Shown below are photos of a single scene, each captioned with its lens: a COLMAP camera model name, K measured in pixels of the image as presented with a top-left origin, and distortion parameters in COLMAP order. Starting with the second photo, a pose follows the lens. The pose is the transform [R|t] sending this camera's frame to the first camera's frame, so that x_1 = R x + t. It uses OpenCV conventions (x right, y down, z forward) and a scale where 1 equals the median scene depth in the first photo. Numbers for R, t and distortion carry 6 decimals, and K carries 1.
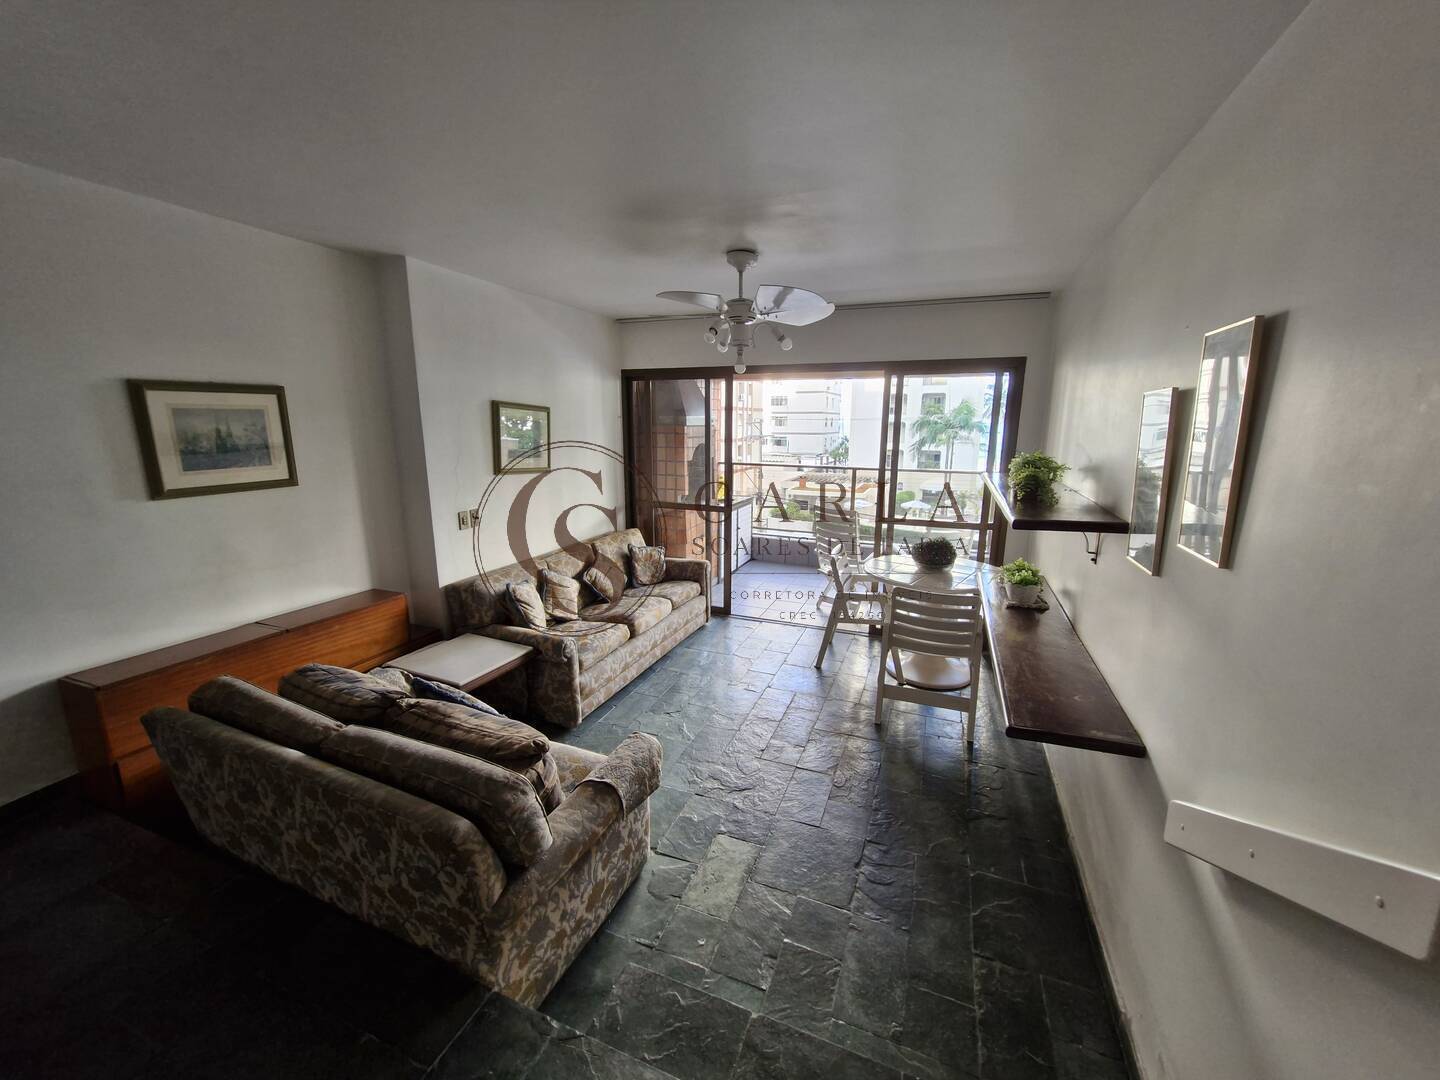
lens RADIAL K [[567.8, 0, 717.2], [0, 567.8, 542.4], [0, 0, 1]] dist [0.003655, 0.000142]
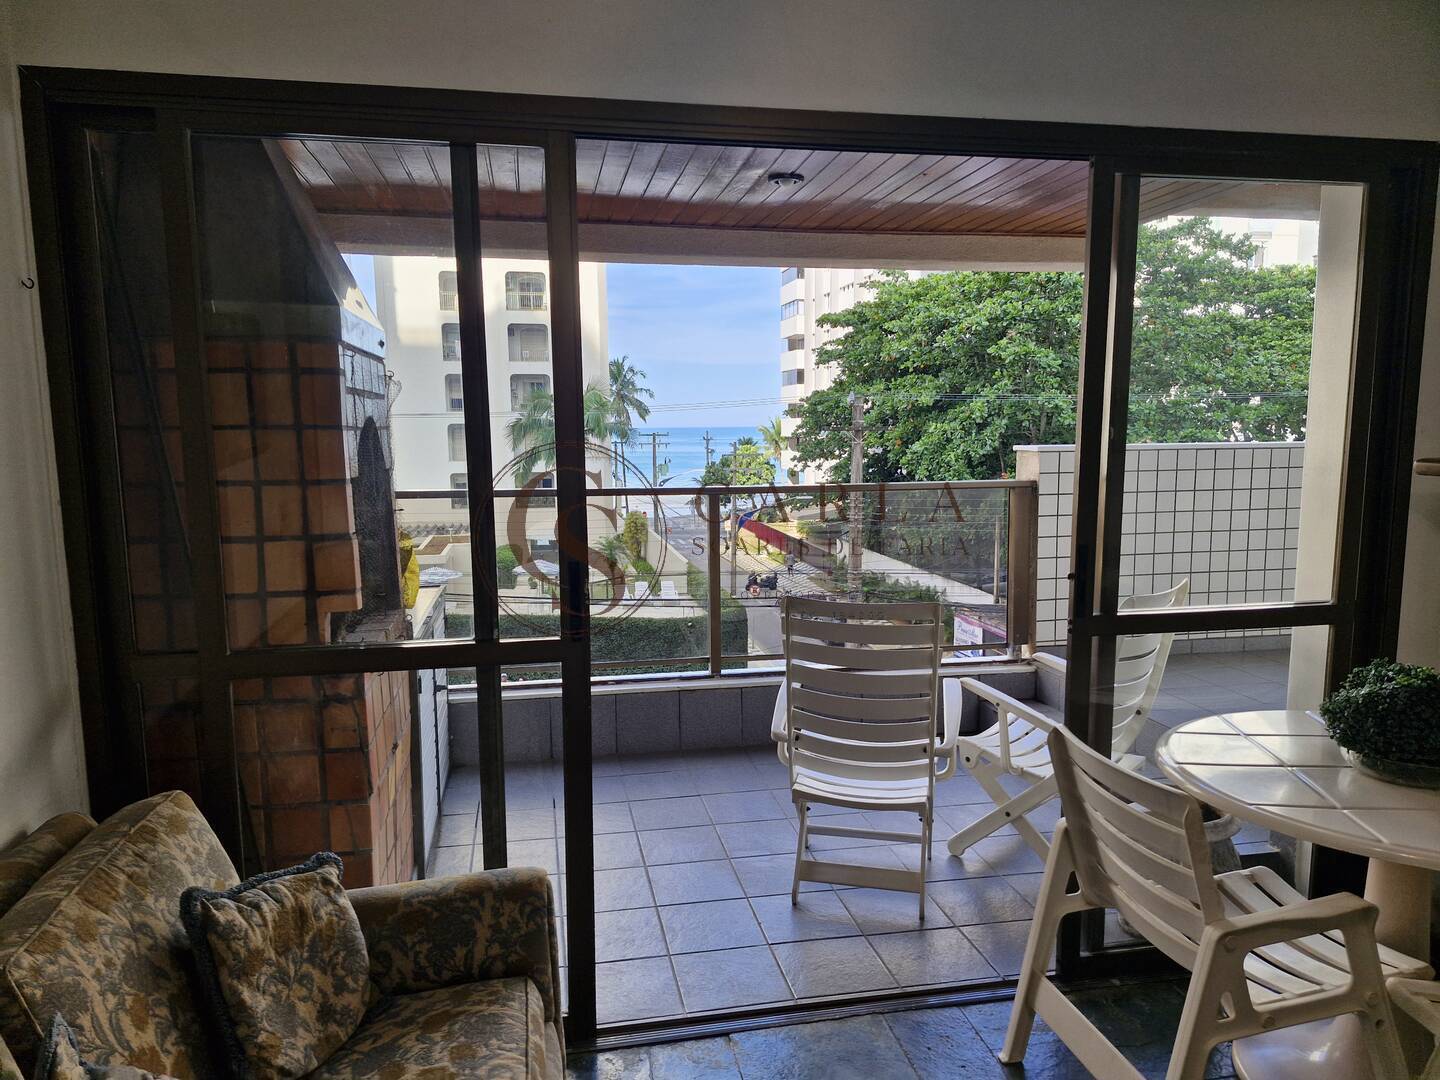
lens RADIAL K [[986.8, 0, 728.0], [0, 986.8, 561.1], [0, 0, 1]] dist [0.103889, -0.137467]
pose [[0.838270, -0.084658, 0.538643, -0.209381], [0.125832, 0.991243, -0.040036, -0.088523], [-0.530537, 0.101339, 0.841582, 0.706085]]
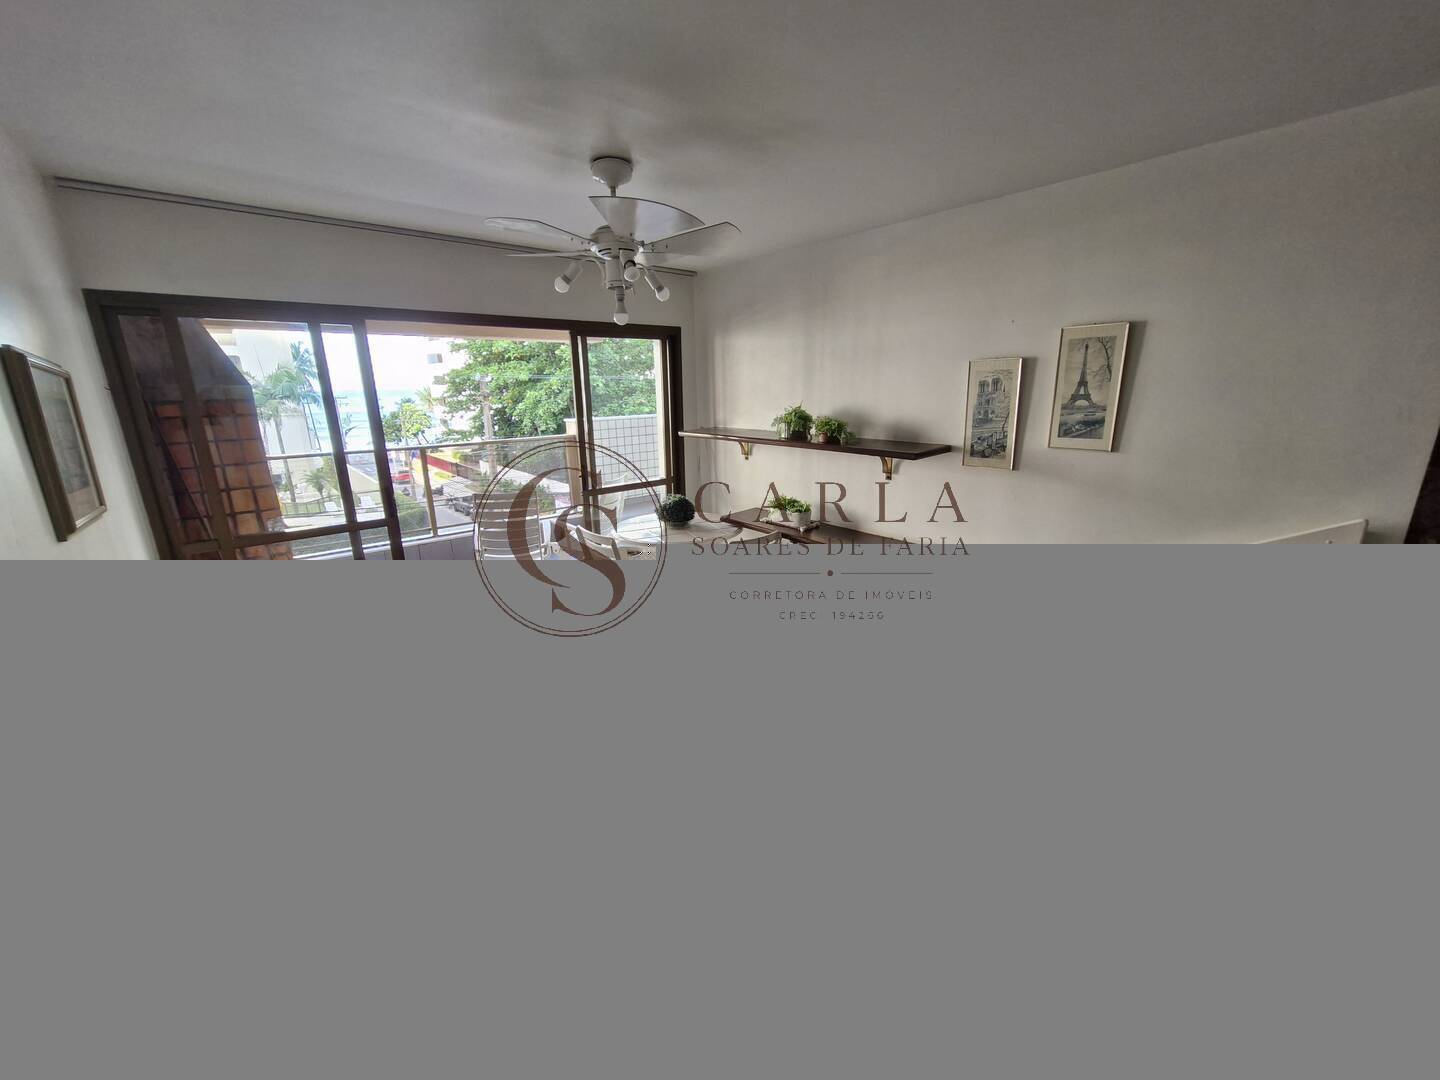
lens RADIAL K [[566.5, 0, 706.8], [0, 566.5, 538.1], [0, 0, 1]] dist [0.021546, 0.000049]
pose [[0.480336, -0.245103, 0.842141, -0.485940], [0.206345, 0.964789, 0.163105, -0.089824], [-0.852466, 0.095426, 0.513999, 0.395694]]
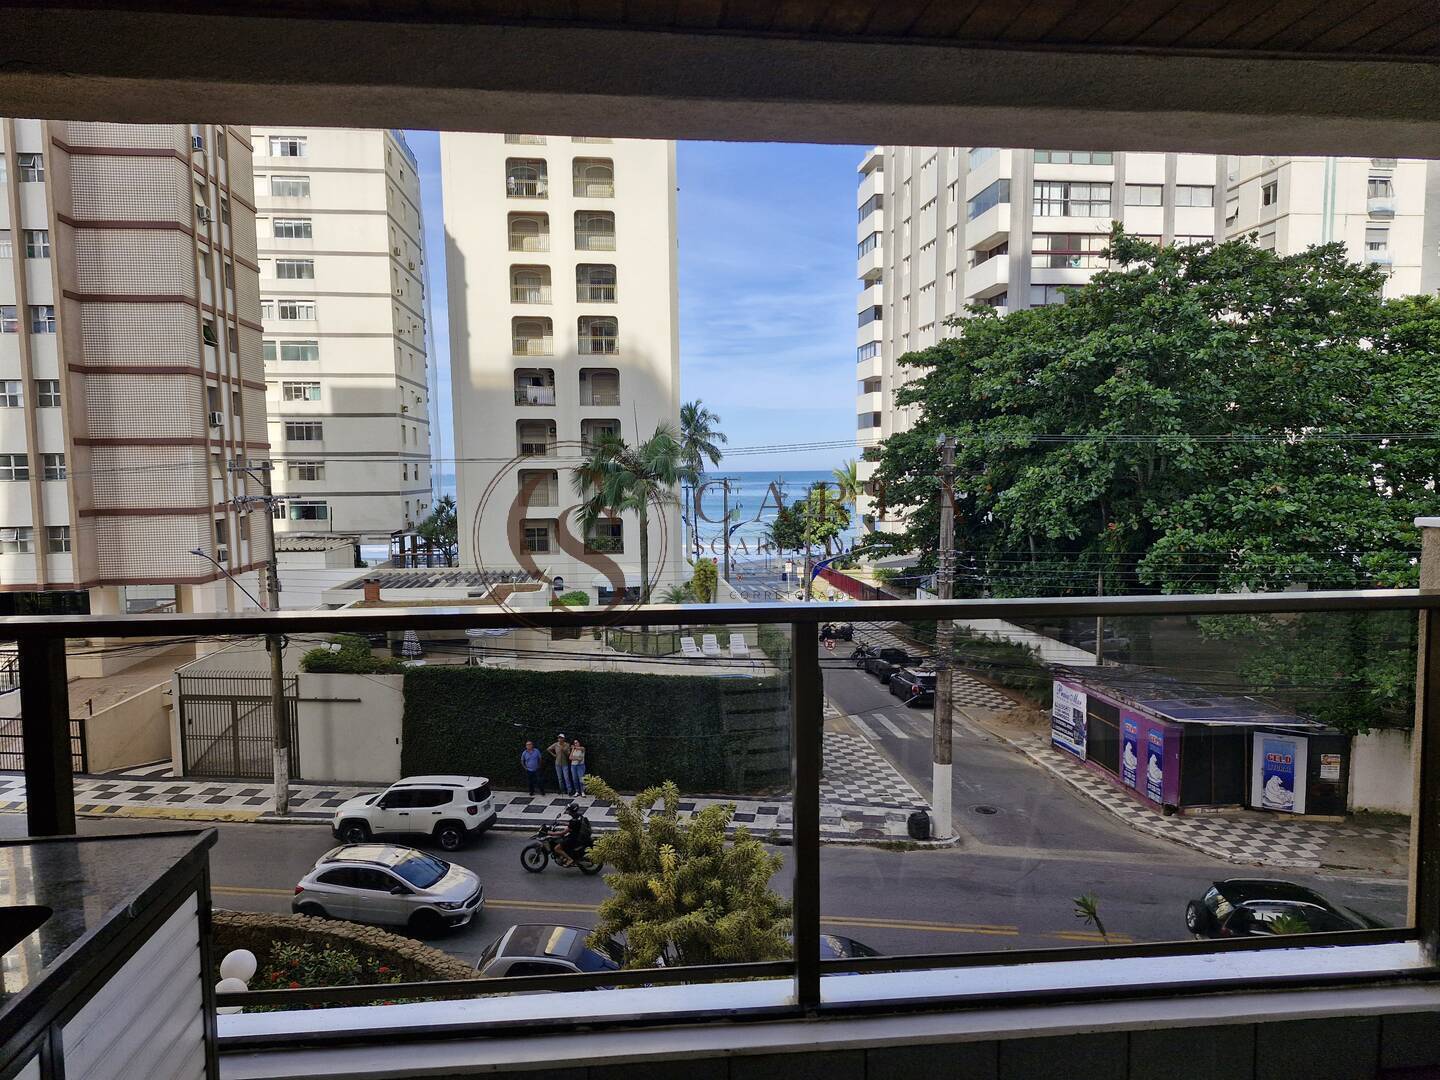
lens RADIAL K [[986.8, 0, 728.0], [0, 986.8, 561.1], [0, 0, 1]] dist [0.103889, -0.137467]
pose [[0.875784, -0.055295, 0.479526, 0.104354], [0.112894, 0.989329, -0.092103, -0.201912], [-0.469316, 0.134798, 0.872681, 1.216568]]
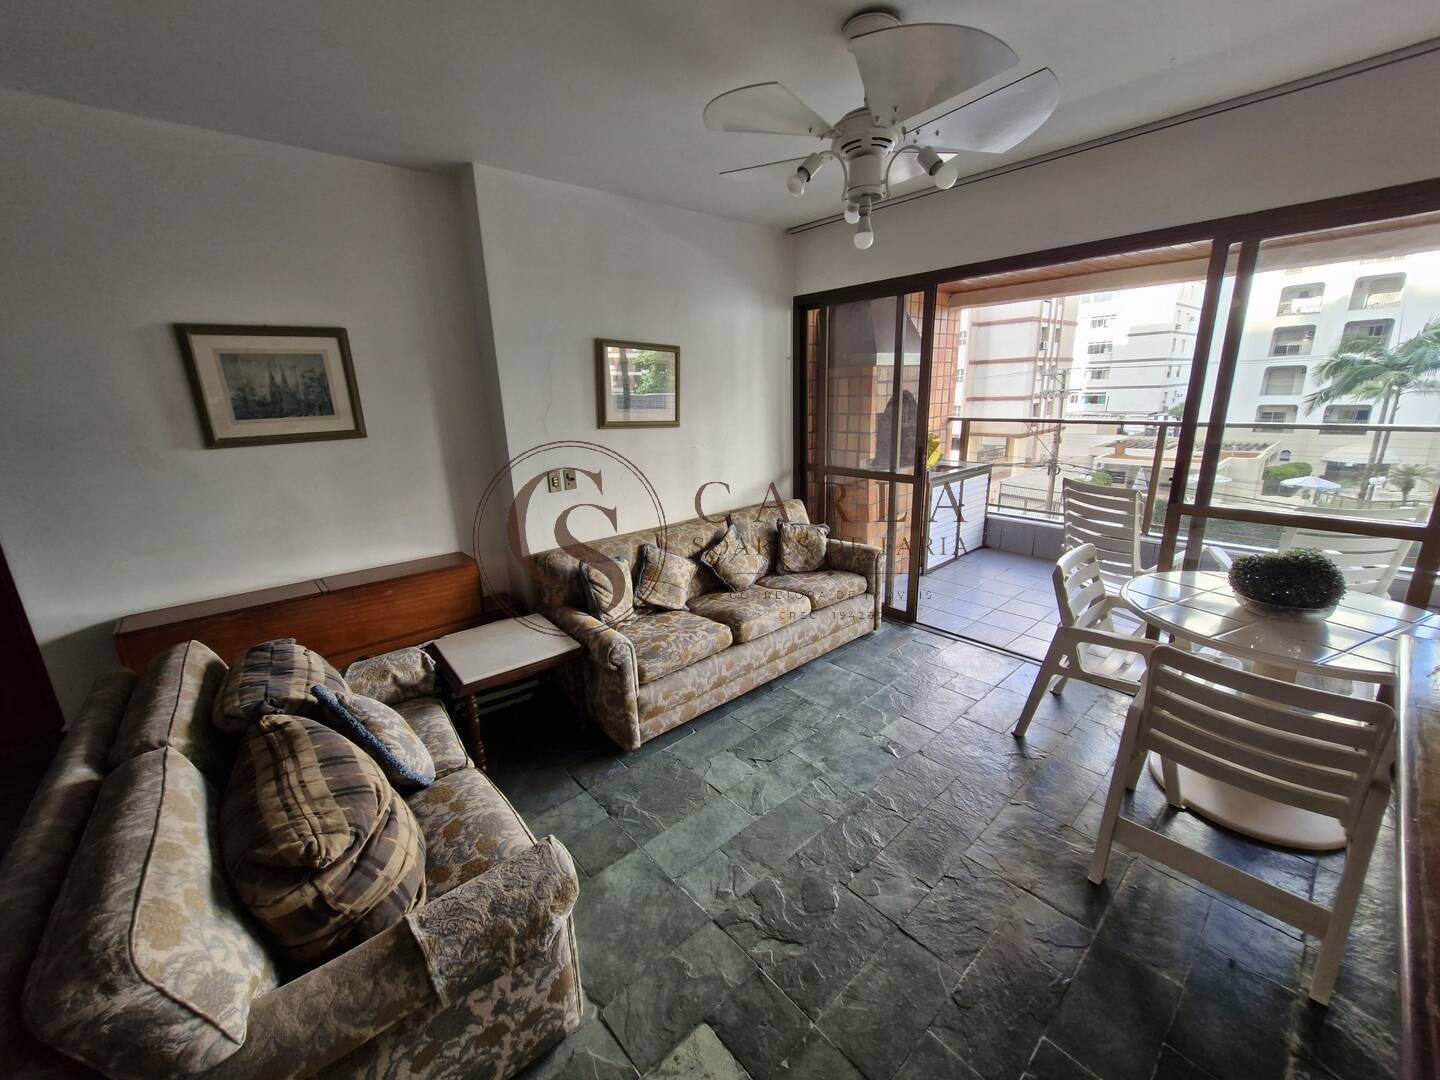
lens RADIAL K [[566.7, 0, 715.3], [0, 566.7, 539.0], [0, 0, 1]] dist [0.003689, -0.000228]
pose [[0.889448, 0.085322, -0.449001, 0.147370], [-0.059517, 0.995677, 0.071304, -0.024198], [0.453144, -0.036698, 0.890682, 0.300816]]
